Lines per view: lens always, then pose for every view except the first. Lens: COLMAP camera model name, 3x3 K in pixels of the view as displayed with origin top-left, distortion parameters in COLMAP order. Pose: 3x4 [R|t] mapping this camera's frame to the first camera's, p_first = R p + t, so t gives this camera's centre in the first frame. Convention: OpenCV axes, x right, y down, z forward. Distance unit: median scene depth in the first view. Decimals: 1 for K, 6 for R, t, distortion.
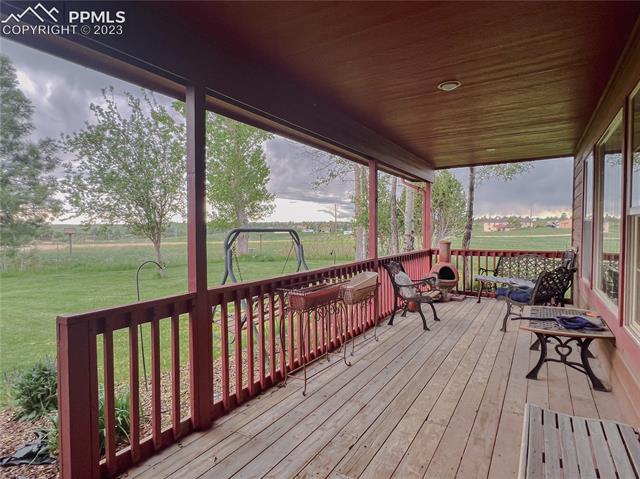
lens RADIAL K [[369.0, 0, 338.8], [0, 369.0, 239.5], [0, 0, 1]] dist [-0.000489, 0.000515]
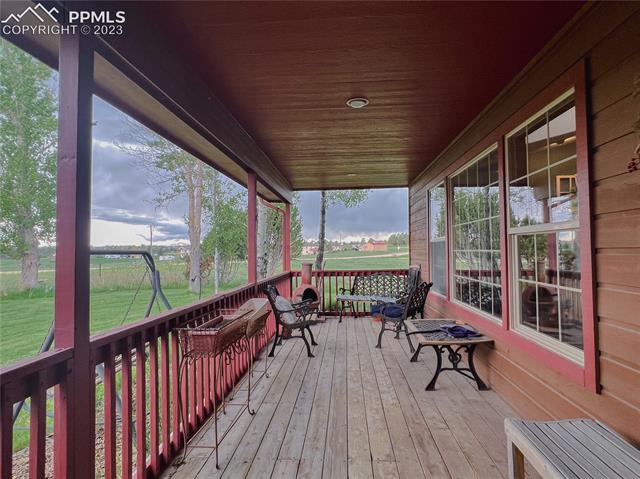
lens RADIAL K [[369.0, 0, 338.8], [0, 369.0, 239.5], [0, 0, 1]] dist [-0.000489, 0.000515]
pose [[0.887799, 0.005378, 0.460200, -0.136946], [0.024552, 0.997954, -0.059027, 0.004116], [-0.459576, 0.063703, 0.885851, 0.116751]]
